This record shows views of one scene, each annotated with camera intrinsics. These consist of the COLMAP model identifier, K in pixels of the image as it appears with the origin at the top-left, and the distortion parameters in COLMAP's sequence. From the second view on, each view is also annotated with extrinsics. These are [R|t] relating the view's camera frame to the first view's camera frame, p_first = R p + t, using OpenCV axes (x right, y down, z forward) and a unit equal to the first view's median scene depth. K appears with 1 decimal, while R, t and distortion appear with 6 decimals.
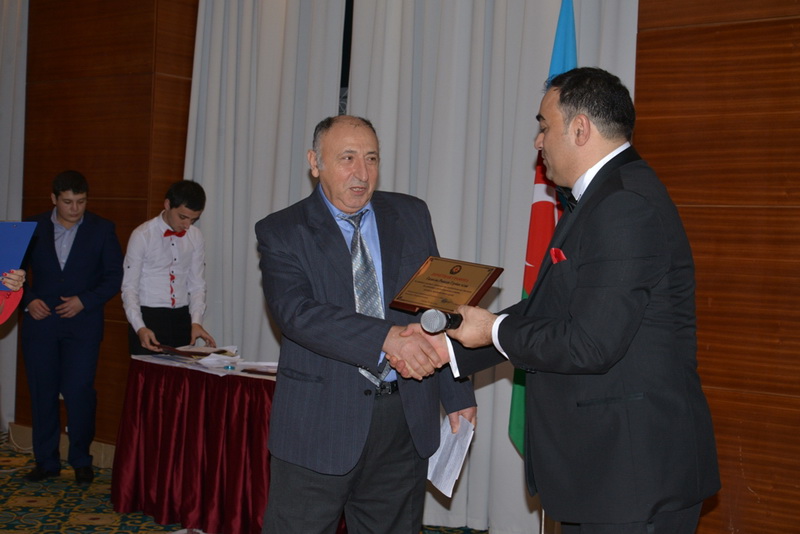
lens RADIAL K [[1447.9, 0, 400.2], [0, 1447.9, 270.4], [0, 0, 1]] dist [0.039045, 0.000000]
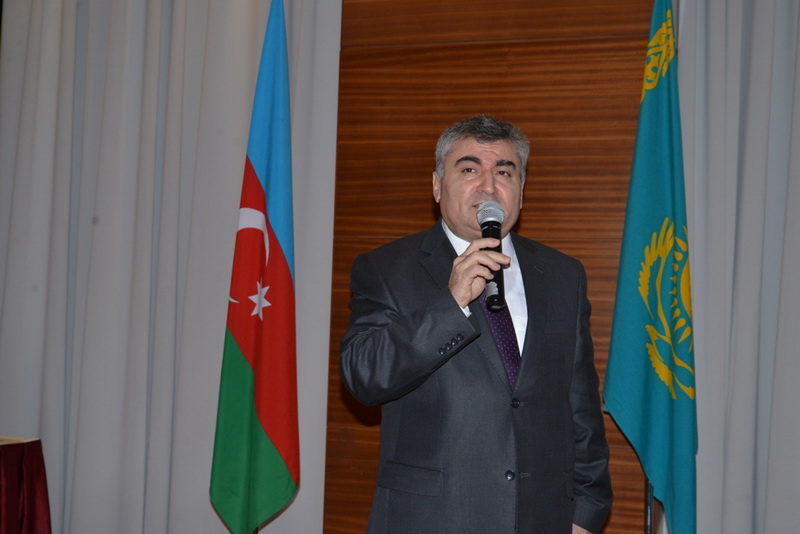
lens RADIAL K [[1122.8, 0, 402.6], [0, 1122.8, 270.2], [0, 0, 1]] dist [0.044521, 0.000000]
pose [[0.938607, 0.004907, 0.344954, -0.048573], [0.005429, 0.999565, -0.028992, -0.002149], [-0.344946, 0.029084, 0.938172, 0.326998]]
